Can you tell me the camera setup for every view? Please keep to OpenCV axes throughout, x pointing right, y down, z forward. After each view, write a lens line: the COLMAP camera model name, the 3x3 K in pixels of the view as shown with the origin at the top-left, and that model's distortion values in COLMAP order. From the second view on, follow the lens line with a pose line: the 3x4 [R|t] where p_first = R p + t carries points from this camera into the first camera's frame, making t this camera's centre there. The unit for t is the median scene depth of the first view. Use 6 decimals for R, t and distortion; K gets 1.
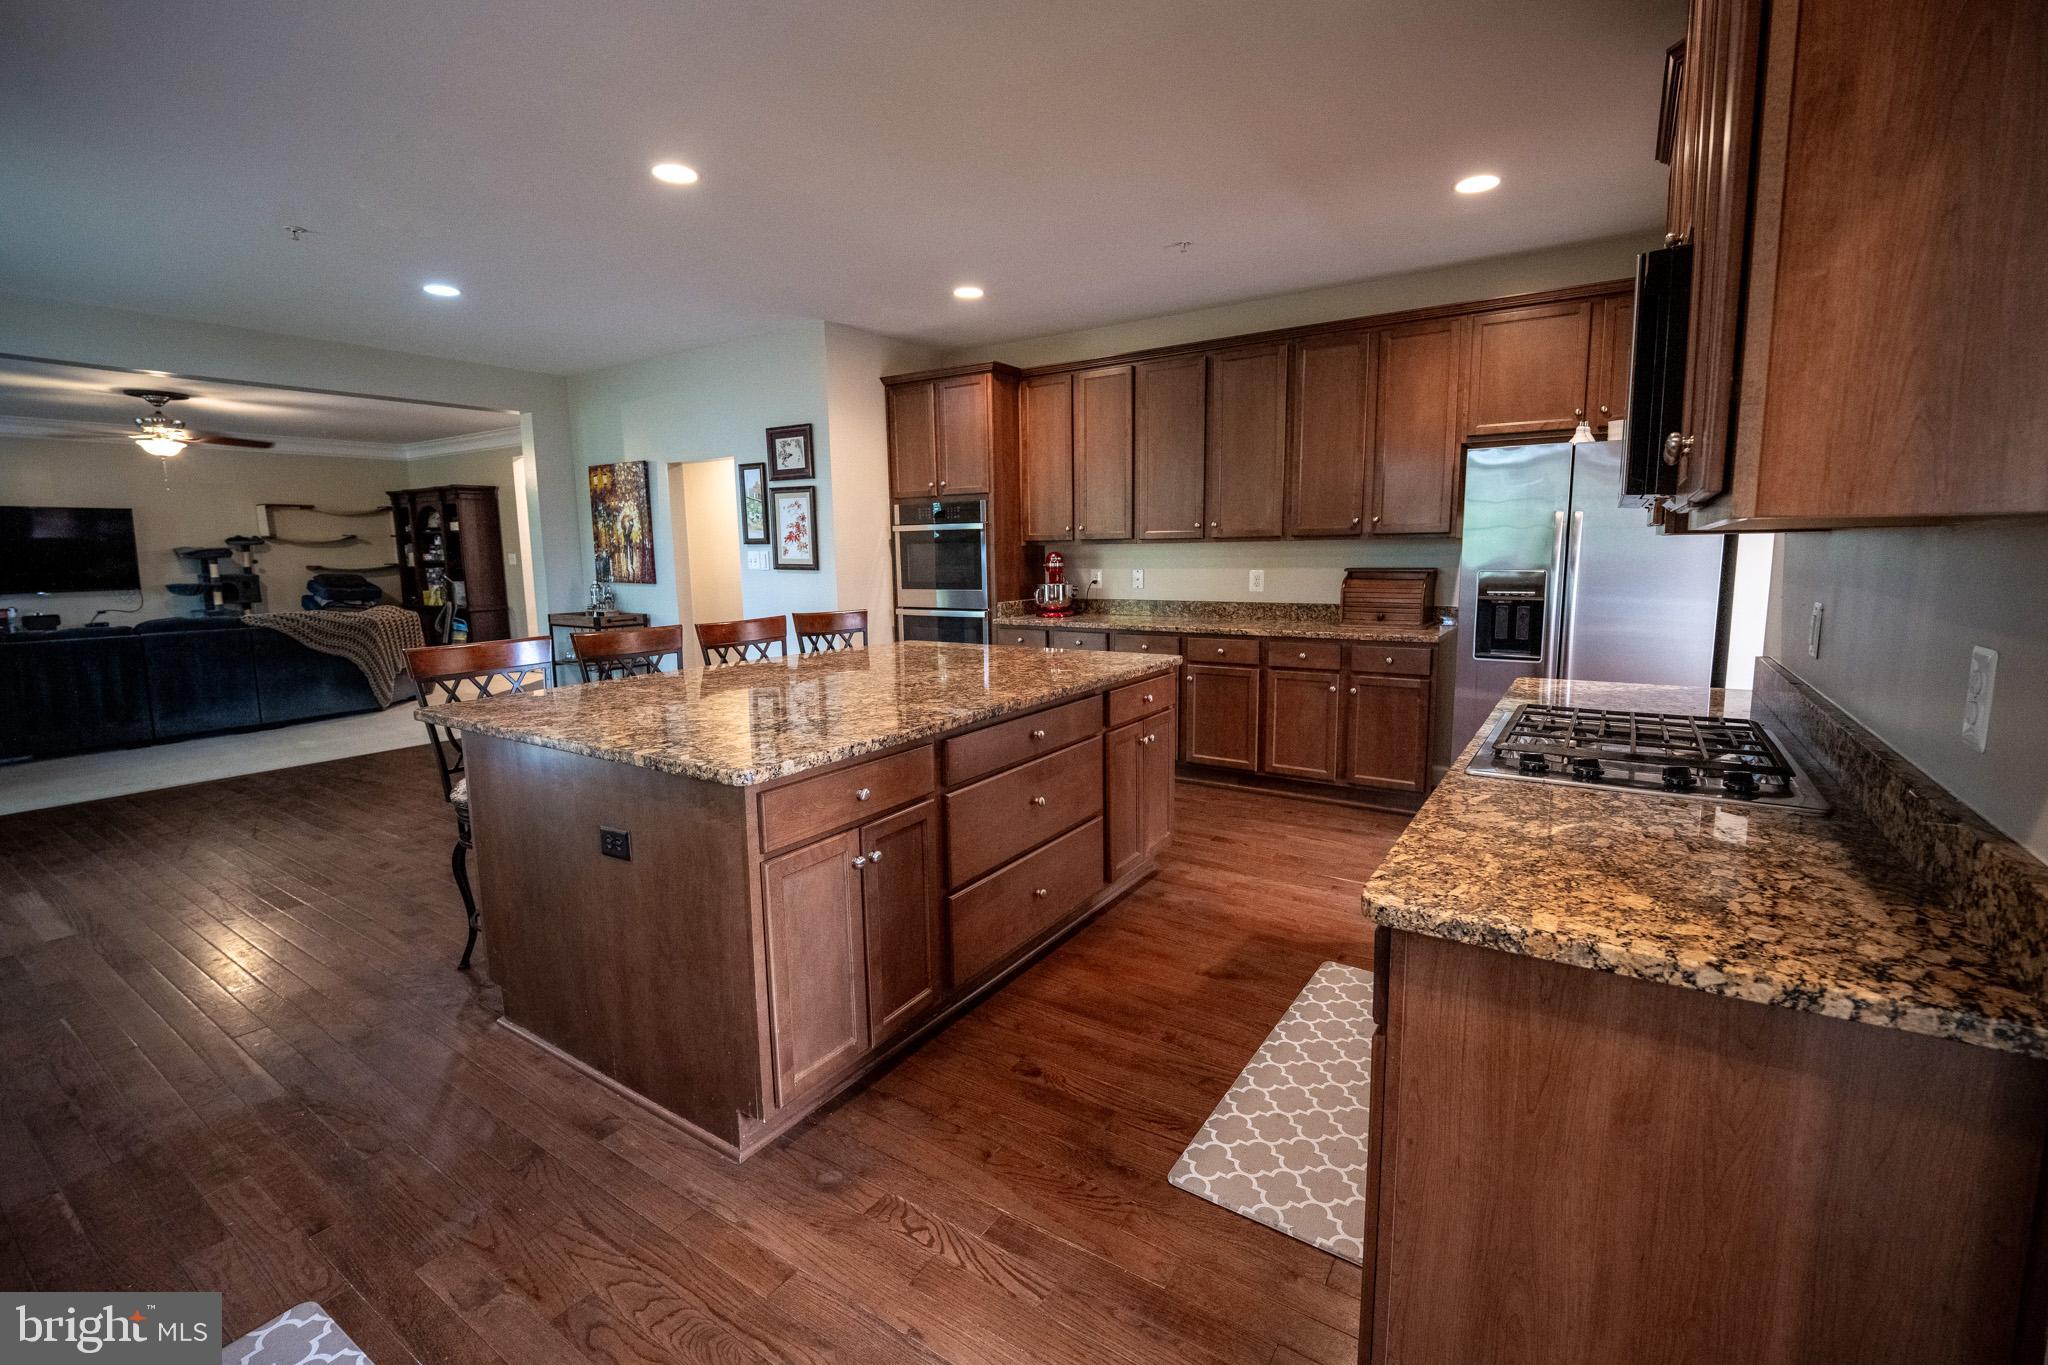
lens RADIAL K [[895.5, 0, 1018.2], [0, 895.5, 665.5], [0, 0, 1]] dist [0.024498, -0.000164]
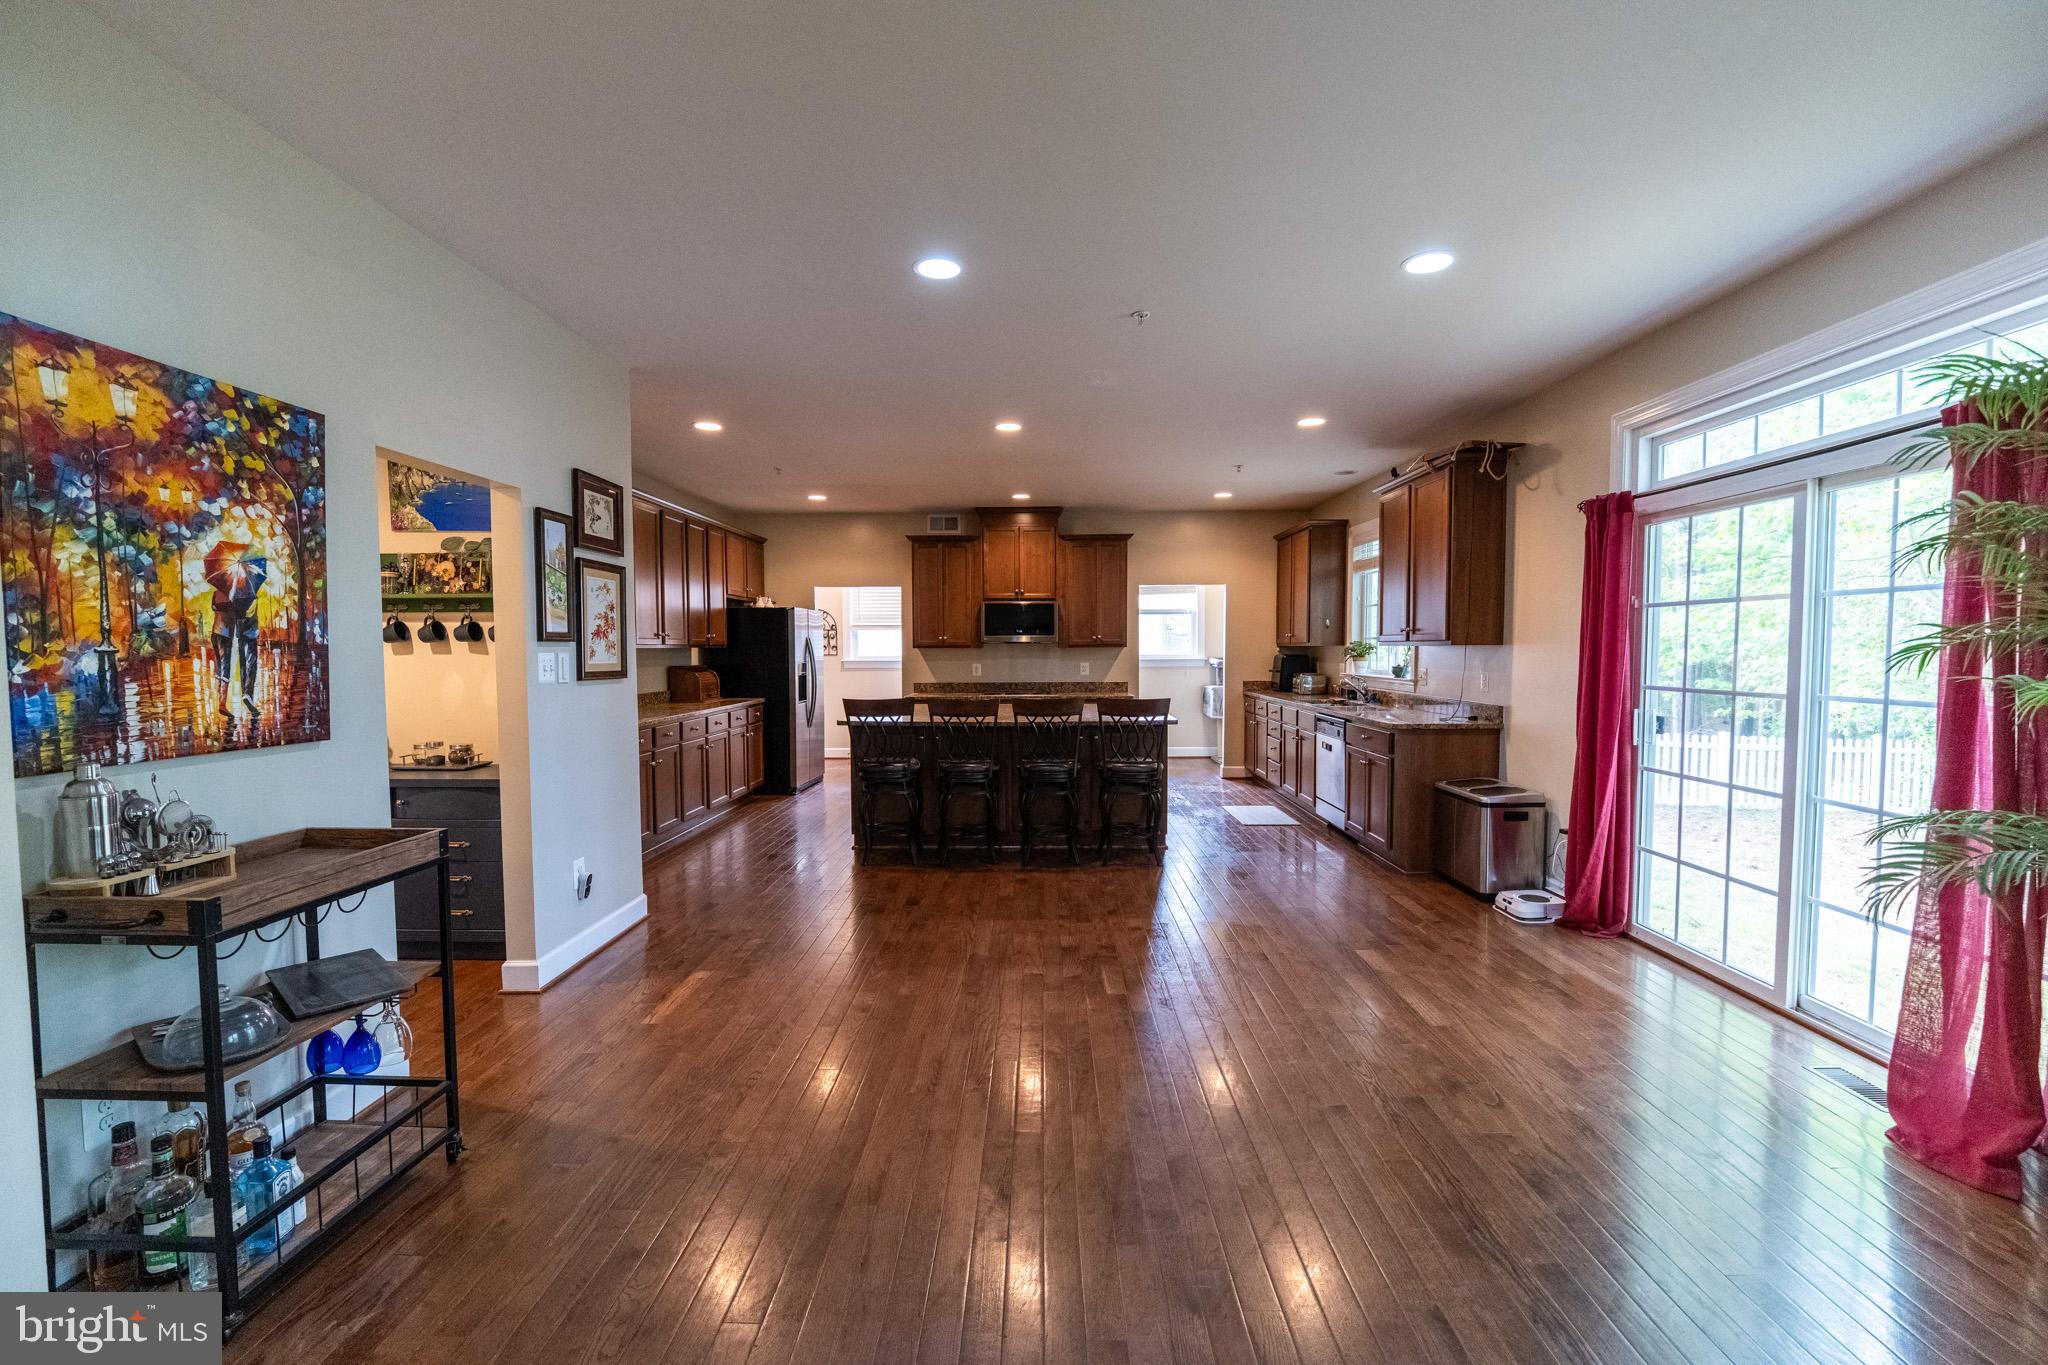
lens RADIAL K [[855.8, 0, 1033.8], [0, 855.8, 690.3], [0, 0, 1]] dist [0.000172, -0.000287]
pose [[-0.547907, -0.029649, 0.836014, -0.988509], [0.115820, 0.987058, 0.110912, -0.133322], [-0.828483, 0.157596, -0.537382, 1.081168]]
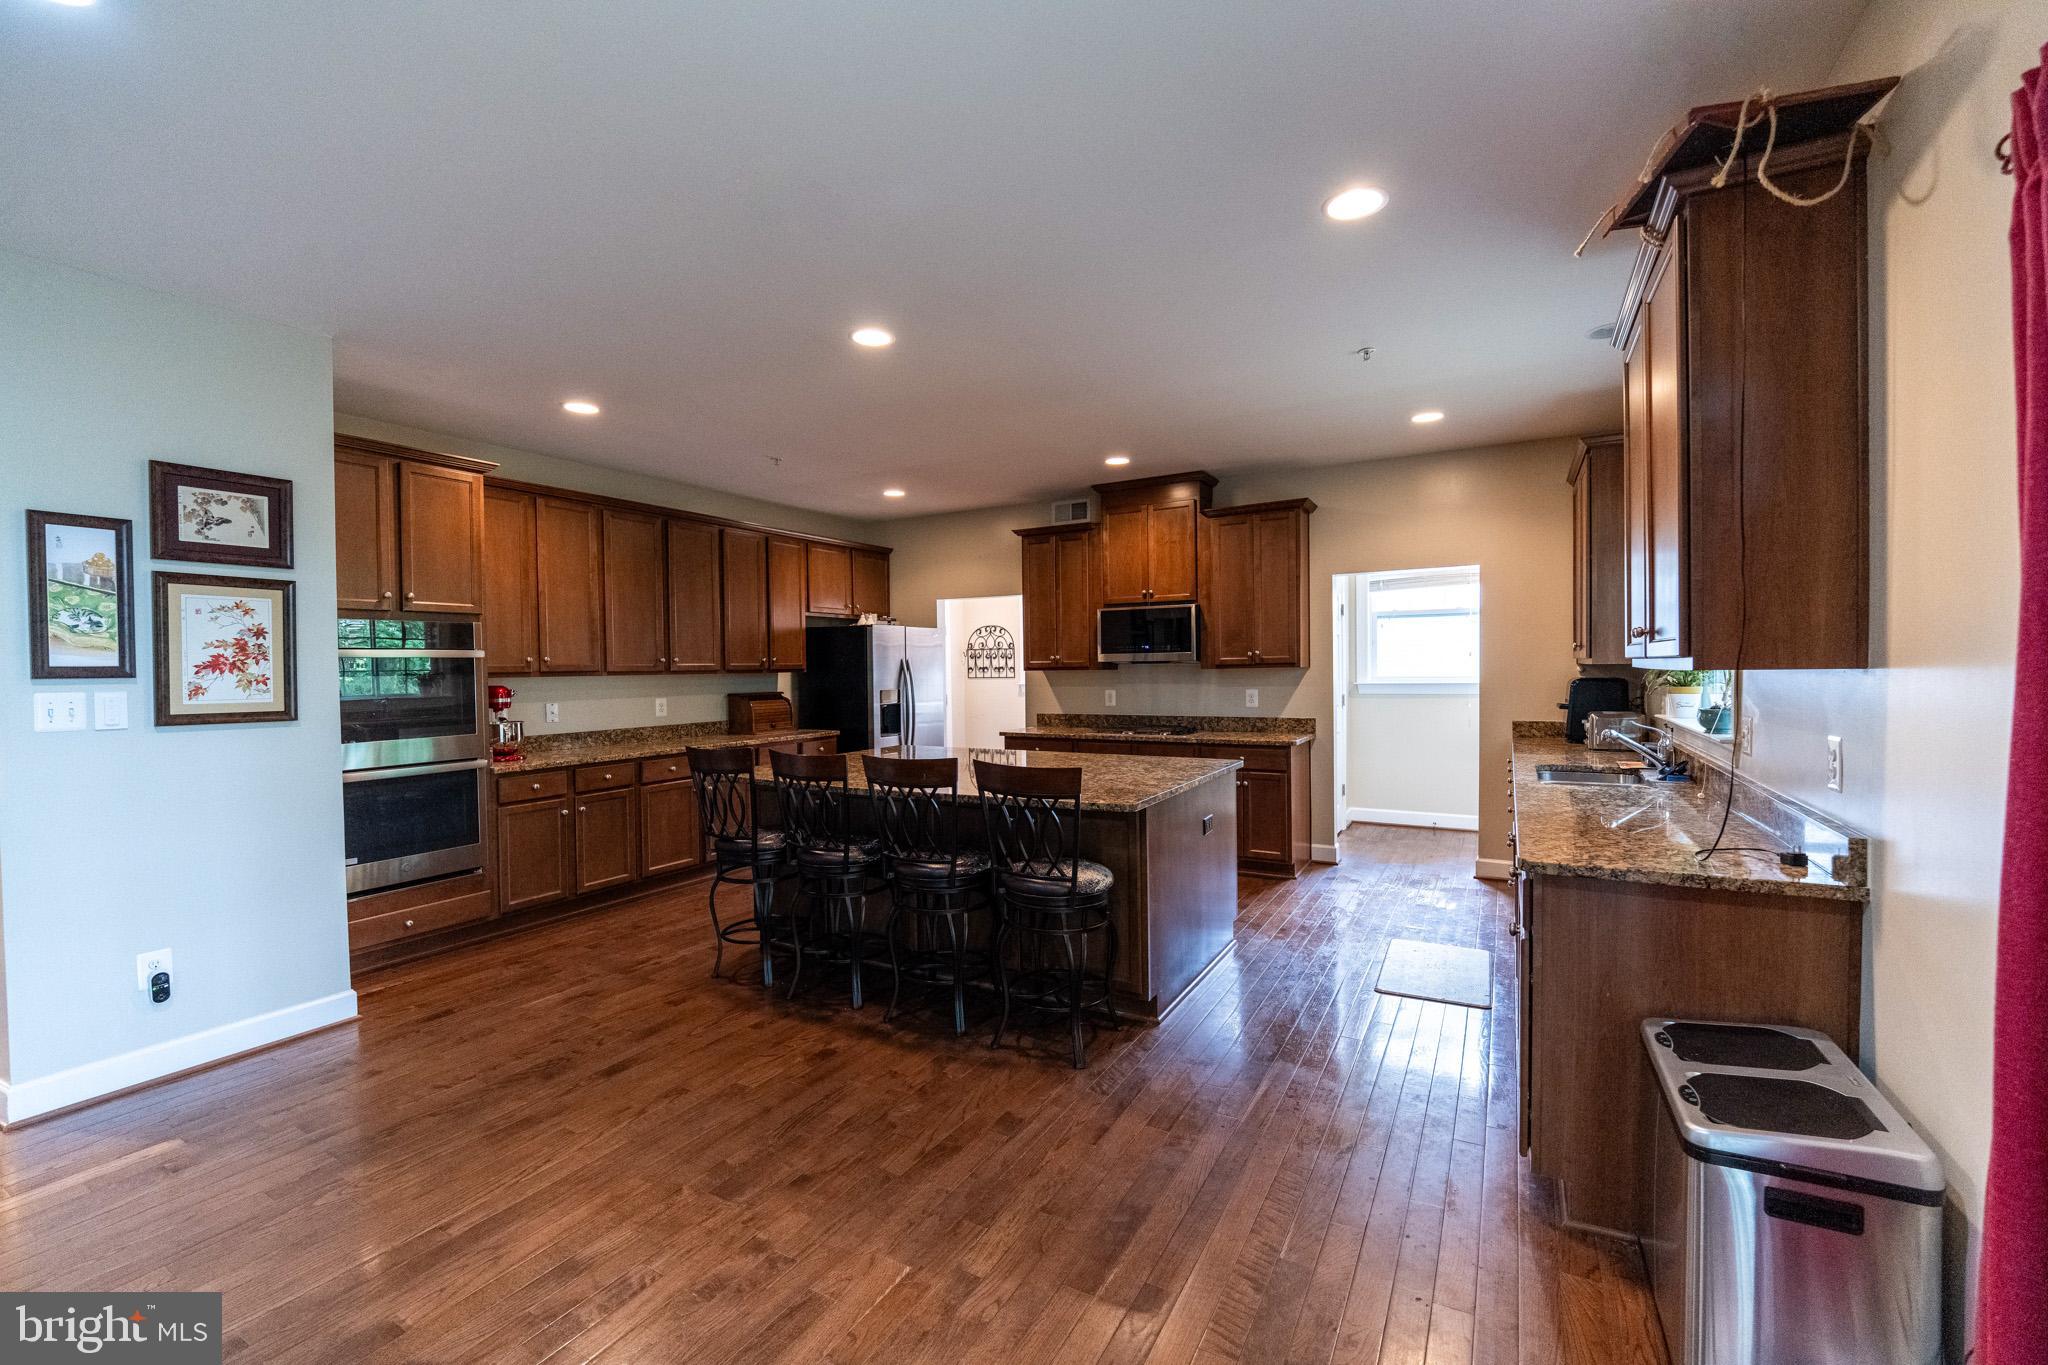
lens RADIAL K [[853.9, 0, 1016.6], [0, 853.9, 673.5], [0, 0, 1]] dist [-0.003346, -0.000751]
pose [[-0.062683, 0.004489, 0.998023, -0.805511], [0.142218, 0.989825, 0.004480, -0.069766], [-0.987849, 0.142218, -0.062683, 0.545582]]
